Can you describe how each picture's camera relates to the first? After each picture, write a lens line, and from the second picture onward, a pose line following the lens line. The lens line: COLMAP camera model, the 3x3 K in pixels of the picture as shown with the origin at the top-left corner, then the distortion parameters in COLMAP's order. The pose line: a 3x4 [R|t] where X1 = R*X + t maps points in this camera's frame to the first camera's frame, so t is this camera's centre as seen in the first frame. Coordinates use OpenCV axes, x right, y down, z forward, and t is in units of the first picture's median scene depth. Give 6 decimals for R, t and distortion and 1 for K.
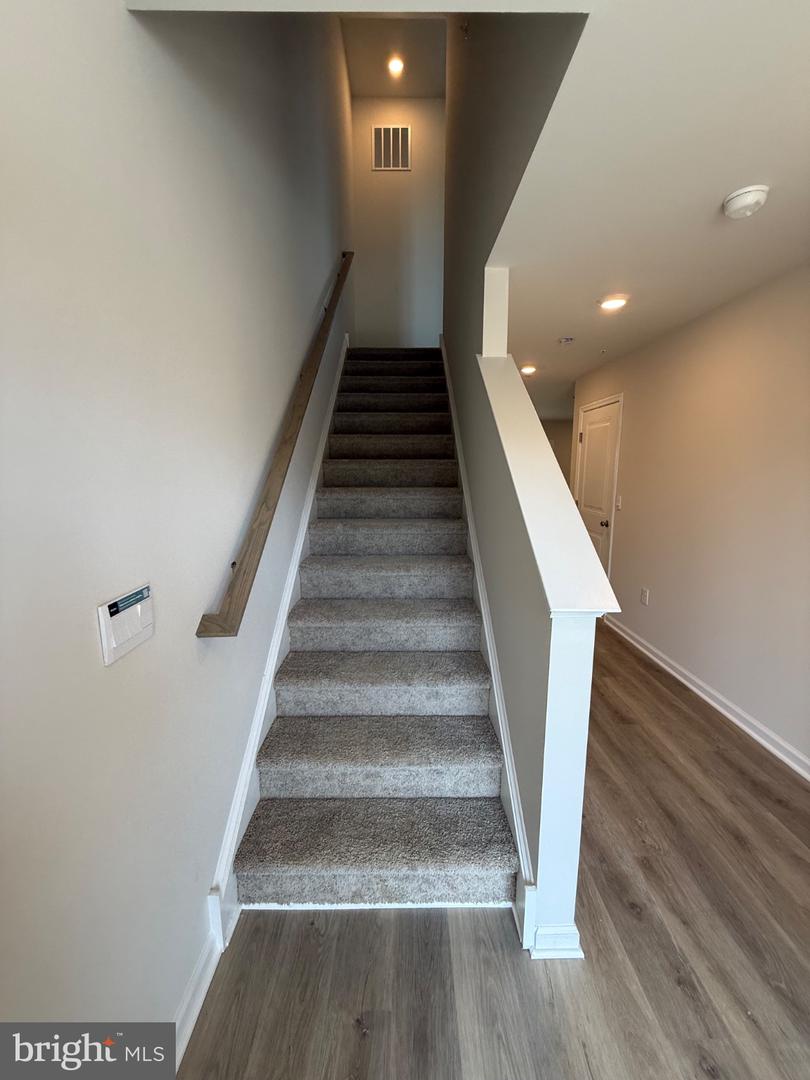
lens RADIAL K [[433.7, 0, 406.1], [0, 433.7, 537.4], [0, 0, 1]] dist [0.001121, 0.000644]
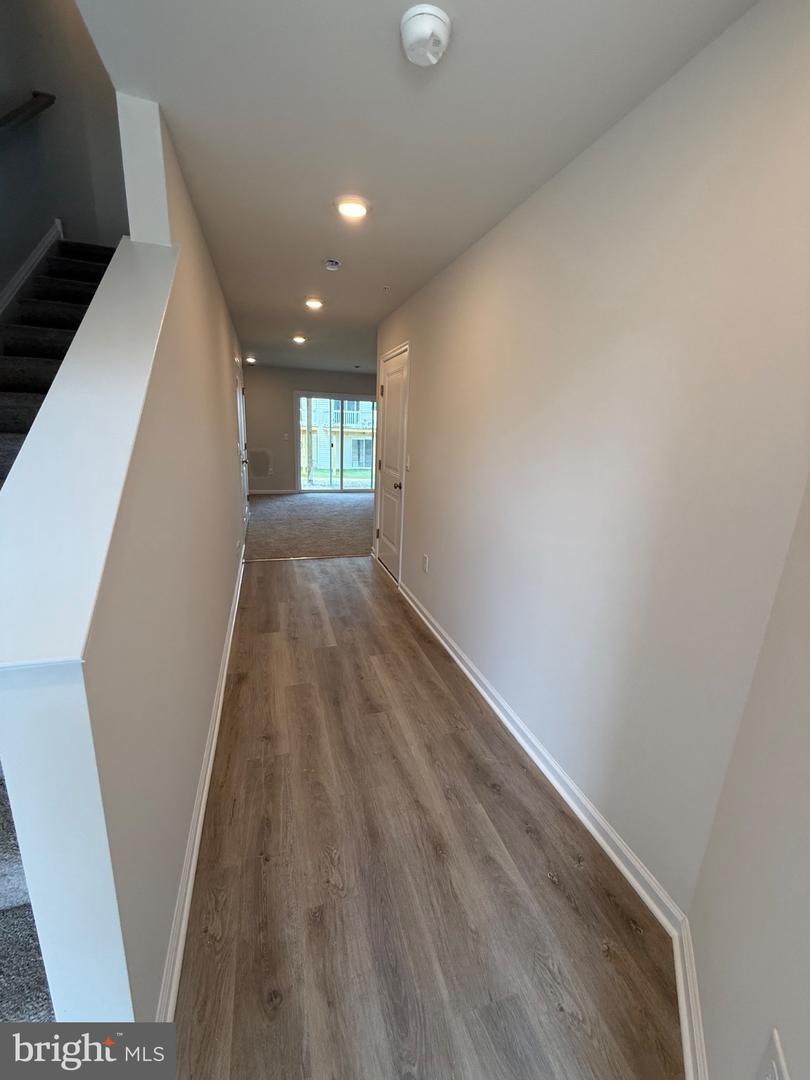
lens RADIAL K [[433.7, 0, 406.1], [0, 433.7, 537.4], [0, 0, 1]] dist [0.001121, 0.000644]
pose [[0.954773, -0.032621, 0.295542, 0.346660], [0.004753, 0.995511, 0.094527, -0.015630], [-0.297299, -0.088848, 0.950642, 0.175324]]
